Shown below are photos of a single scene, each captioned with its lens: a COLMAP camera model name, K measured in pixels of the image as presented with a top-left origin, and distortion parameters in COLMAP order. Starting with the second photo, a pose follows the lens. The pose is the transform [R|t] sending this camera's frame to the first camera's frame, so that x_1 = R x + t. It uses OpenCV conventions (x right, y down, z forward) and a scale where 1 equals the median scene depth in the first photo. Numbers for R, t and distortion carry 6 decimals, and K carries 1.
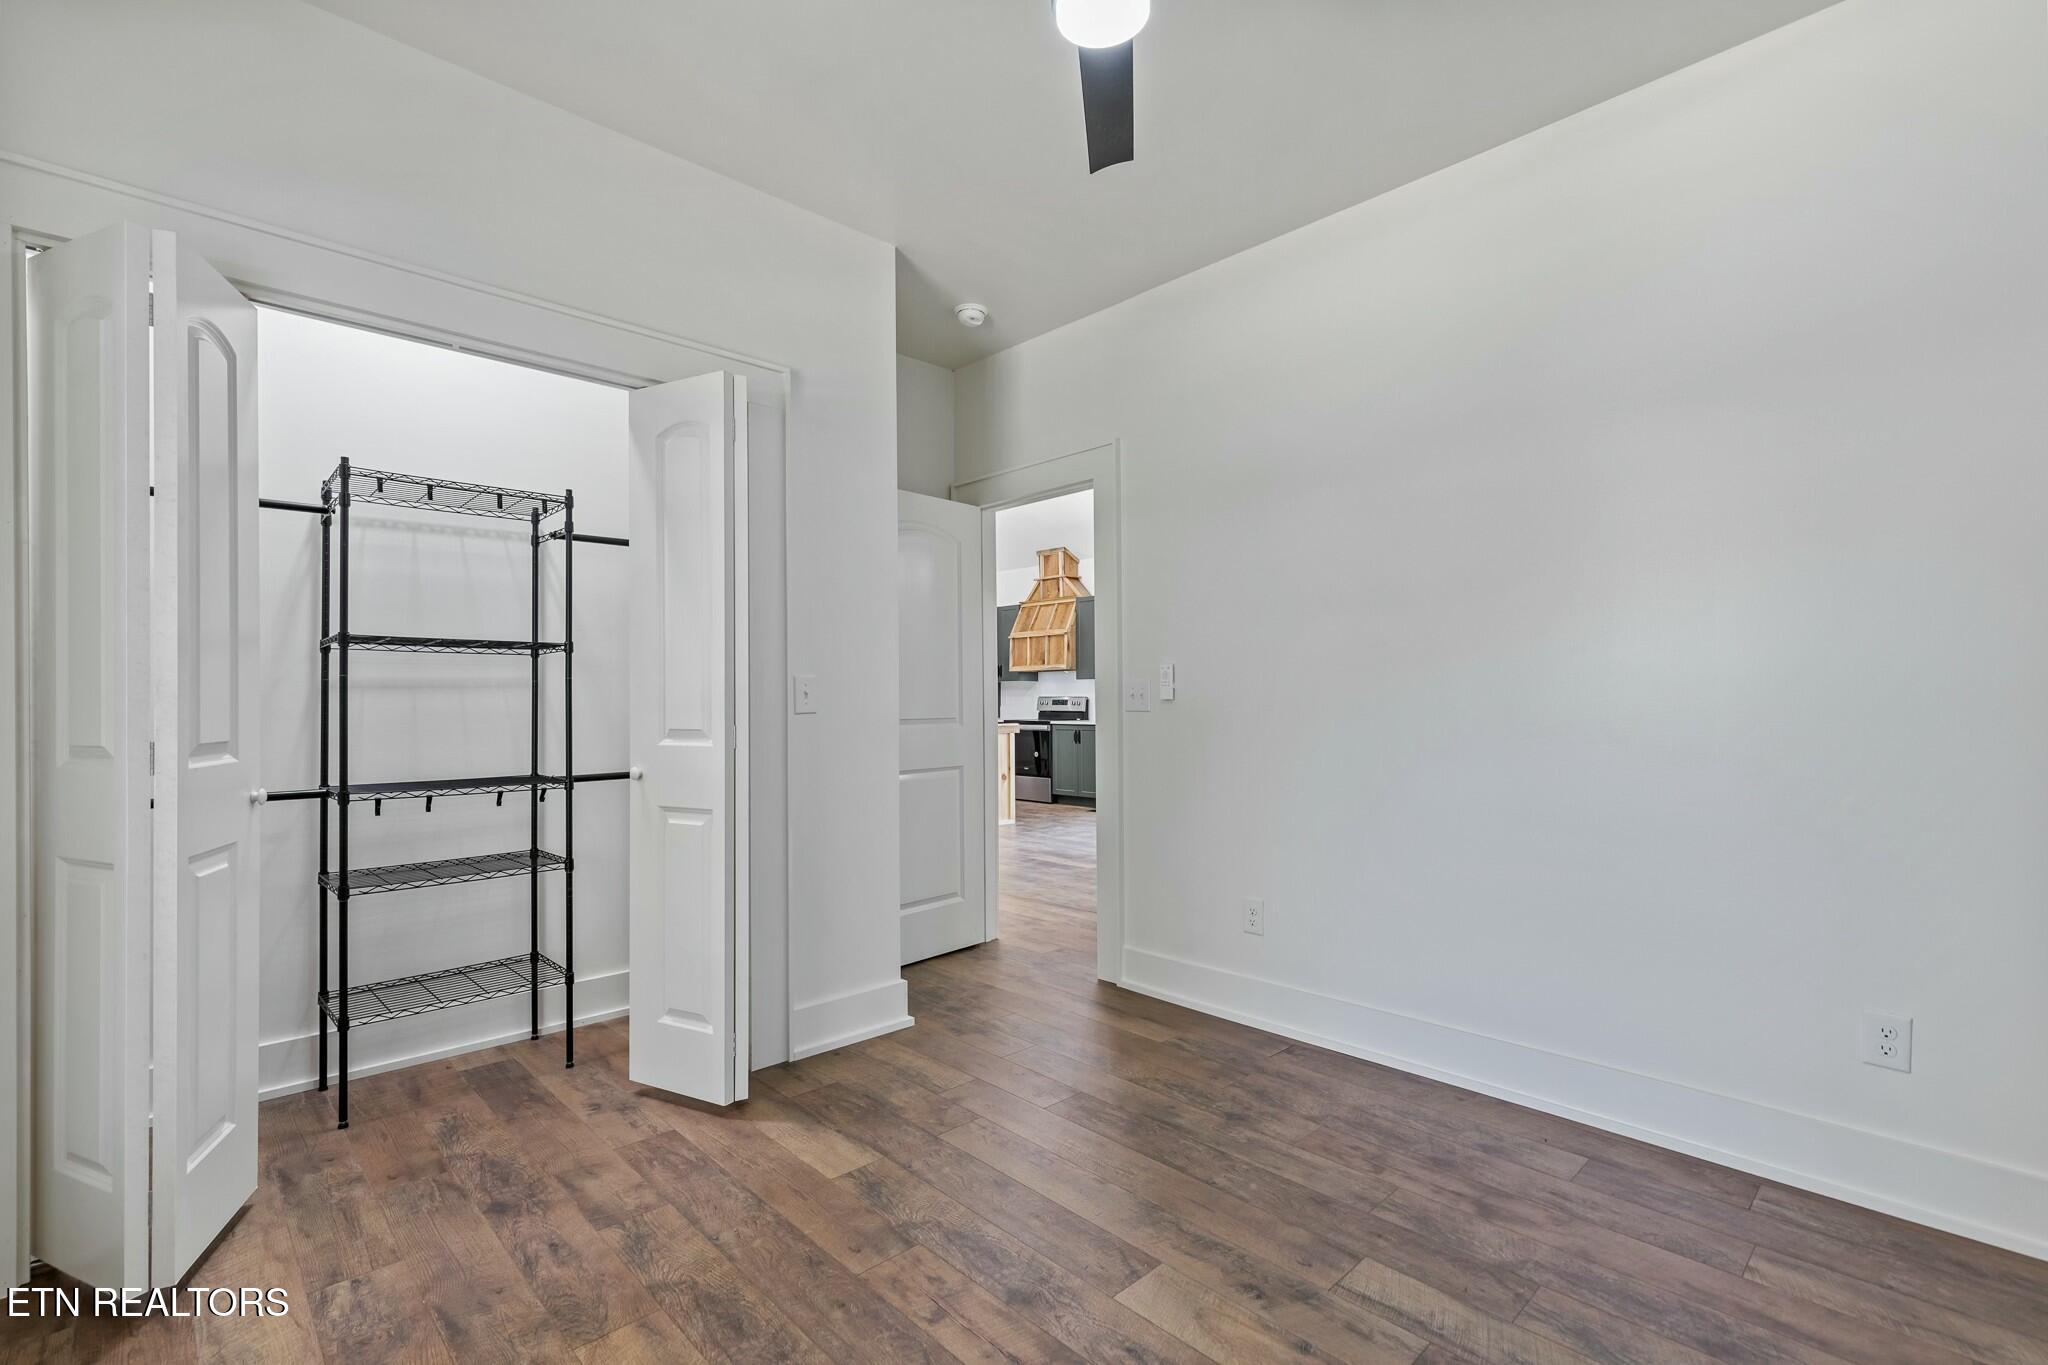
lens RADIAL K [[920.0, 0, 1025.7], [0, 920.0, 702.1], [0, 0, 1]] dist [0.013698, -0.000865]
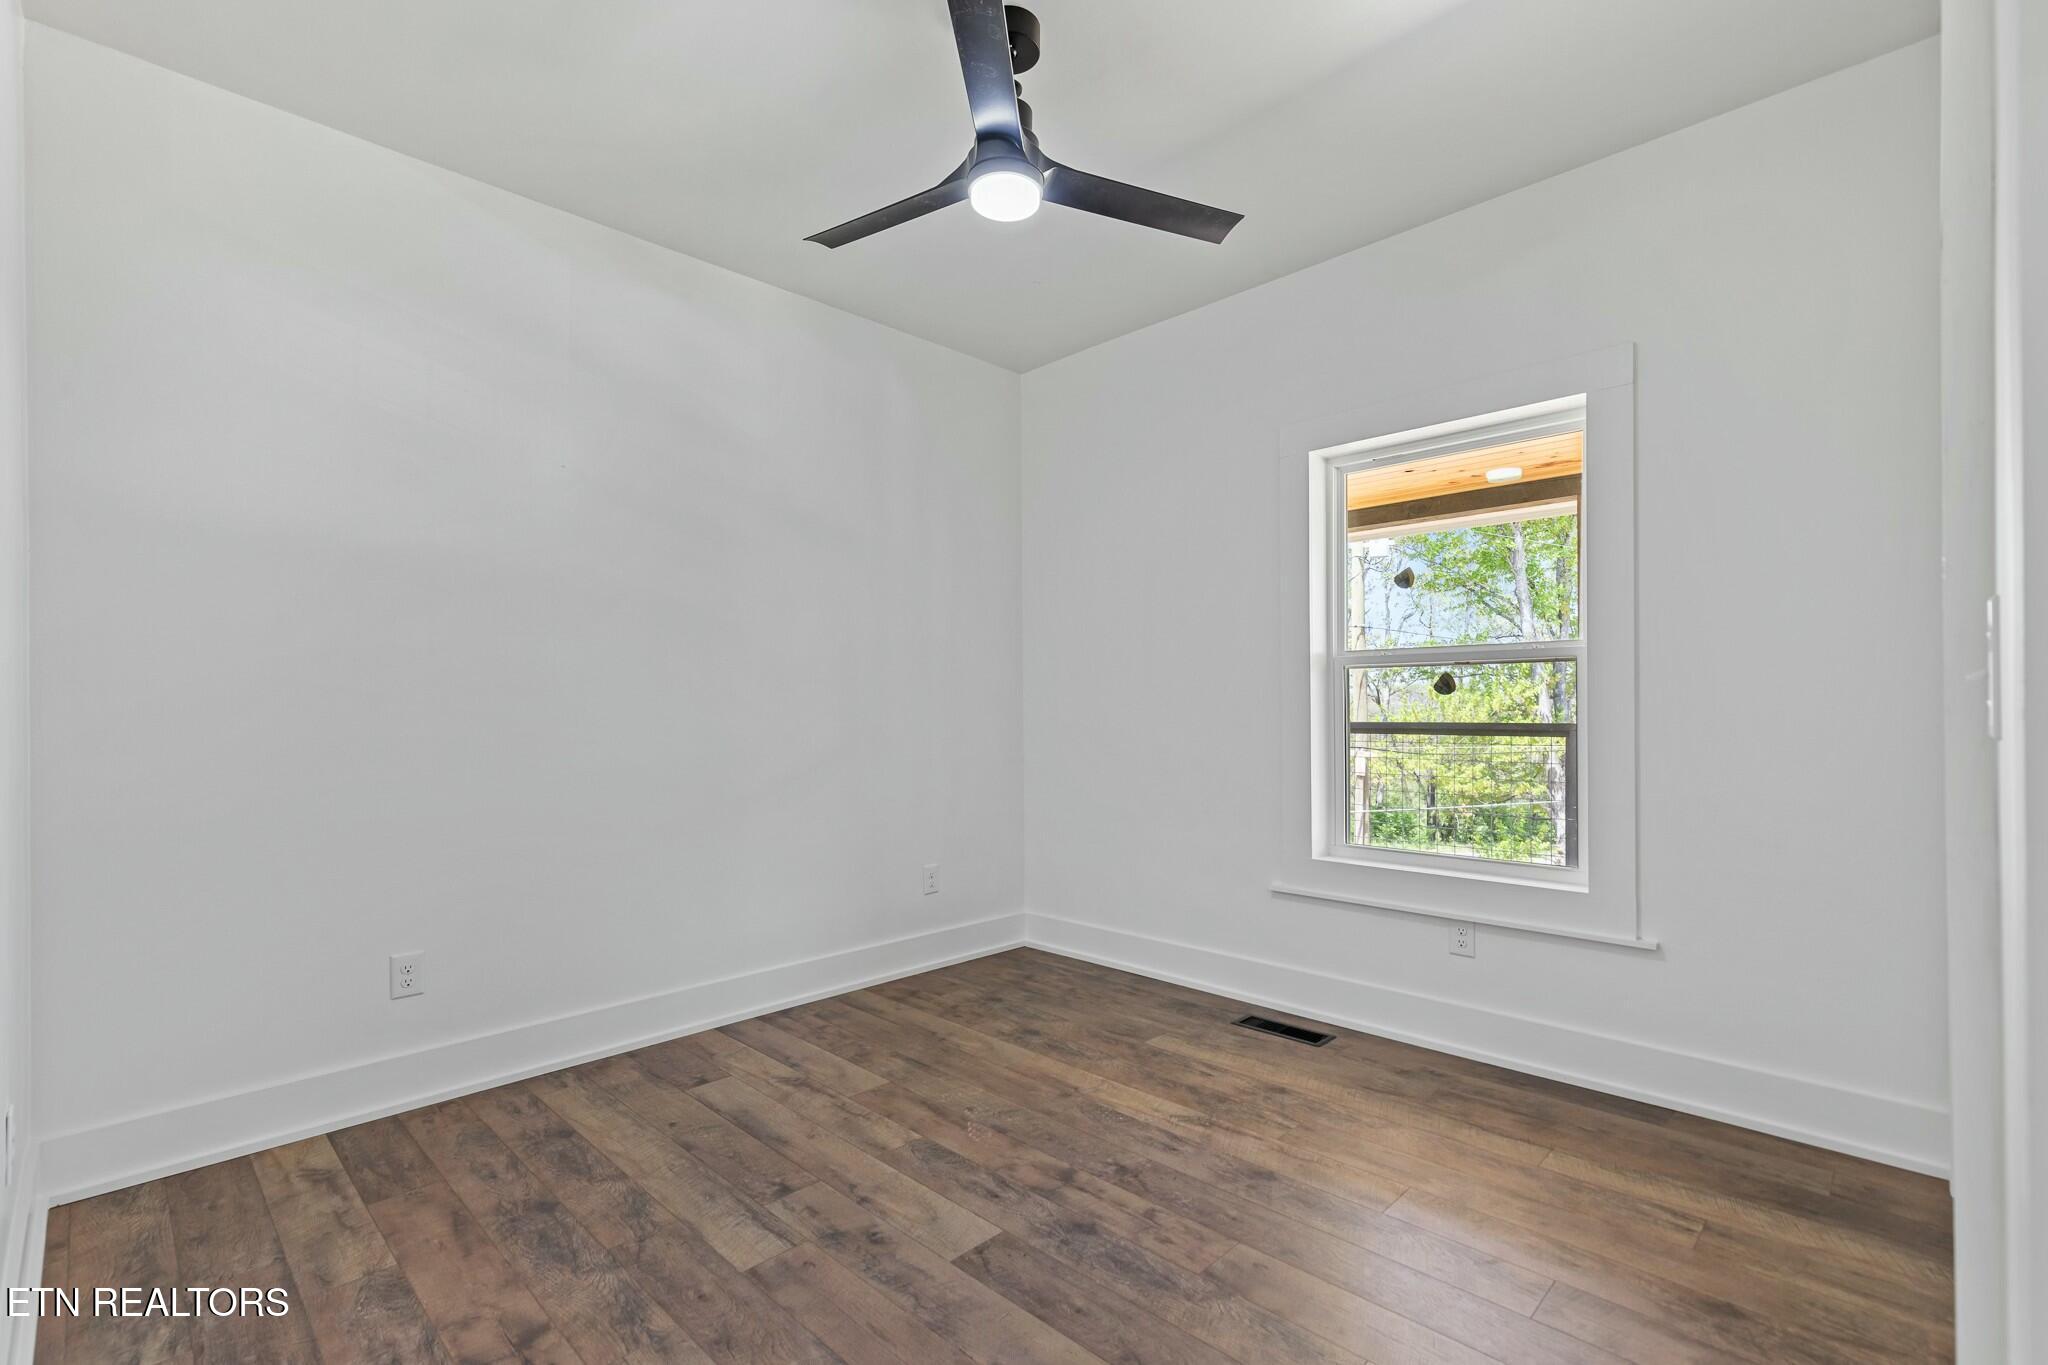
lens RADIAL K [[920.0, 0, 1025.7], [0, 920.0, 702.1], [0, 0, 1]] dist [0.013698, -0.000865]
pose [[-0.999530, 0.008664, -0.029406, 0.092128], [0.008778, 0.999954, -0.003741, -0.002964], [0.029373, -0.003997, -0.999561, 2.091709]]
